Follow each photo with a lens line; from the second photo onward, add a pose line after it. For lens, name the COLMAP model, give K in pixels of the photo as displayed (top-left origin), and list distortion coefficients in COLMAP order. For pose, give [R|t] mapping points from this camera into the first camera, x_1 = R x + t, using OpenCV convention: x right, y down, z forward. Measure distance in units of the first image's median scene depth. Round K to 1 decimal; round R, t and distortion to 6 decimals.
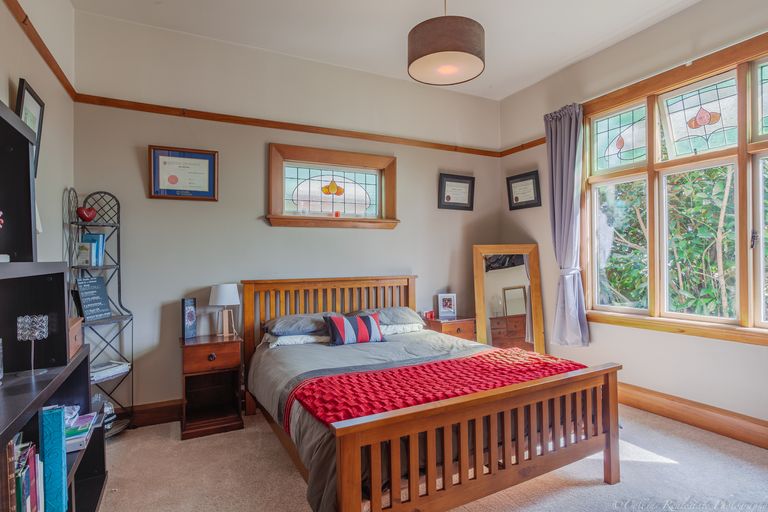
lens RADIAL K [[417.3, 0, 384.8], [0, 417.3, 257.4], [0, 0, 1]] dist [0.003115, 0.000309]
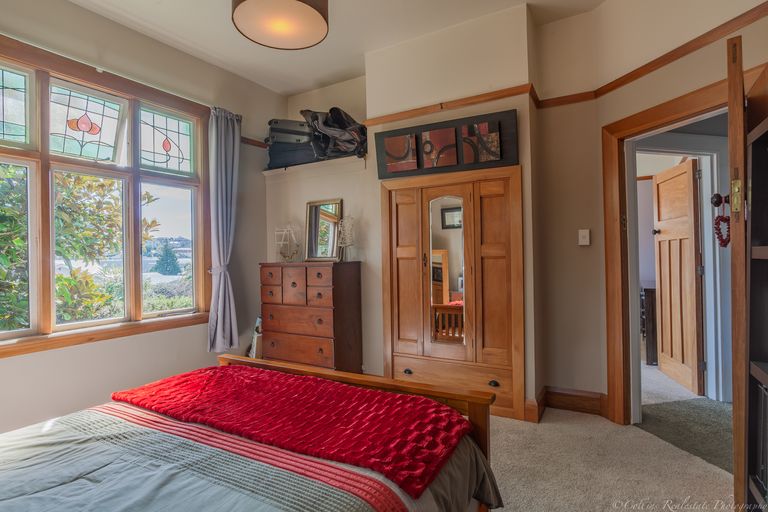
lens RADIAL K [[417.3, 0, 383.9], [0, 417.3, 255.8], [0, 0, 1]] dist [0.003115, 0.000309]
pose [[-0.536472, 0.025706, 0.843527, -0.471439], [0.018703, 0.999653, -0.018569, 0.014834], [-0.843711, 0.005814, -0.536766, 0.954462]]
